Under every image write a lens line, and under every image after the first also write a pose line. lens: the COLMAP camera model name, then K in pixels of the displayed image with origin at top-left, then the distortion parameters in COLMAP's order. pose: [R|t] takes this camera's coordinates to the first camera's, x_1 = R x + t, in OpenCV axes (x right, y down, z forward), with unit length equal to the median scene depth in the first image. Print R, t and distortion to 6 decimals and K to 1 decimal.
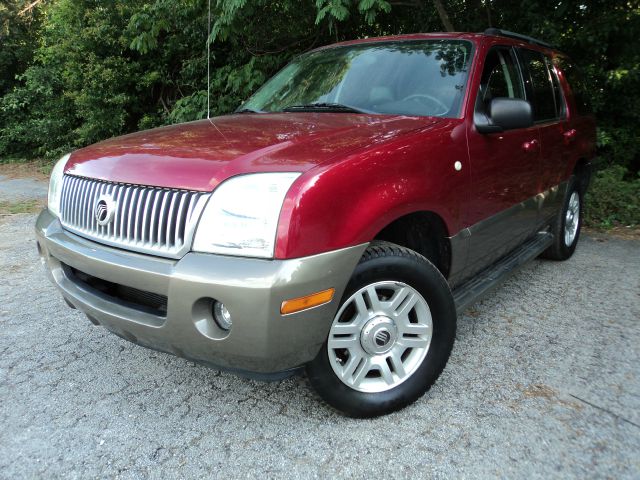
lens RADIAL K [[511.5, 0, 322.7], [0, 511.5, 242.2], [0, 0, 1]] dist [-0.014430, -0.002049]
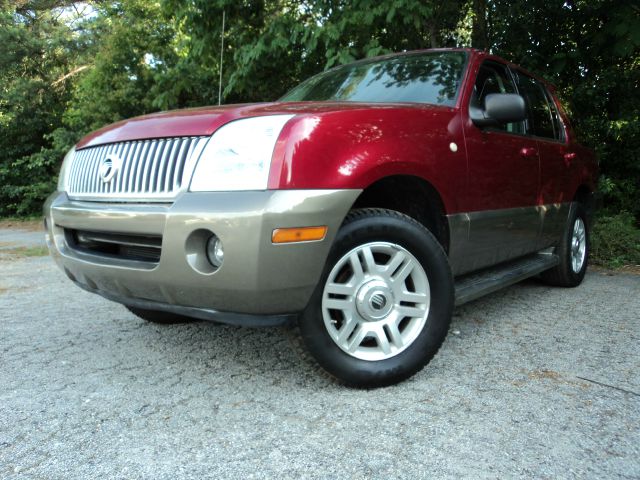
lens RADIAL K [[511.5, 0, 322.7], [0, 511.5, 242.2], [0, 0, 1]] dist [-0.014430, -0.002049]
pose [[0.999583, 0.011317, -0.026579, 0.032857], [-0.015267, 0.988034, -0.153479, 0.217302], [0.024524, 0.153821, 0.987794, 0.005901]]
